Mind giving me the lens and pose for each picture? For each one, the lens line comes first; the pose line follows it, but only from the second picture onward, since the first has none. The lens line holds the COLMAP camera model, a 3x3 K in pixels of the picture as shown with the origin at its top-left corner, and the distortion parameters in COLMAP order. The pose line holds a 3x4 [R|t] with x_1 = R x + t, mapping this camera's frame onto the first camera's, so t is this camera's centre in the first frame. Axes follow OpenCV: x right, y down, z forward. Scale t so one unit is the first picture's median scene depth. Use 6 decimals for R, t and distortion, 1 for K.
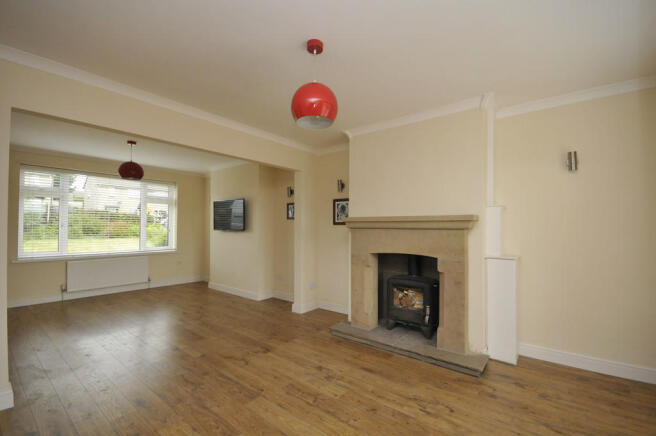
lens RADIAL K [[289.3, 0, 328.0], [0, 289.3, 223.7], [0, 0, 1]] dist [-0.000014, -0.000649]
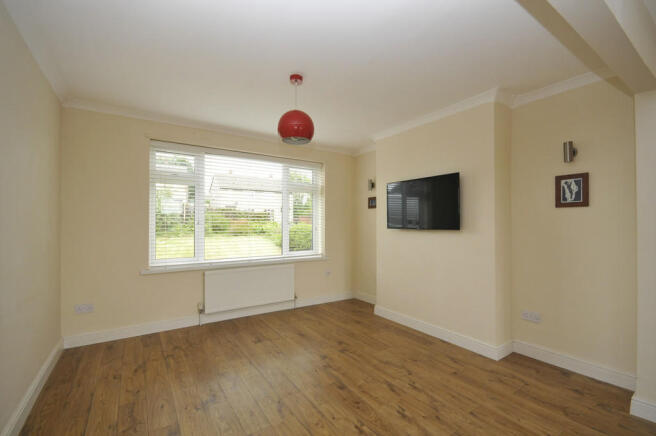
lens RADIAL K [[289.3, 0, 328.0], [0, 289.3, 223.7], [0, 0, 1]] dist [-0.000014, -0.000649]
pose [[0.951972, -0.003597, -0.306163, -0.383327], [0.006020, 0.999958, 0.006971, 0.007120], [0.306125, -0.008479, 0.951954, 0.404075]]
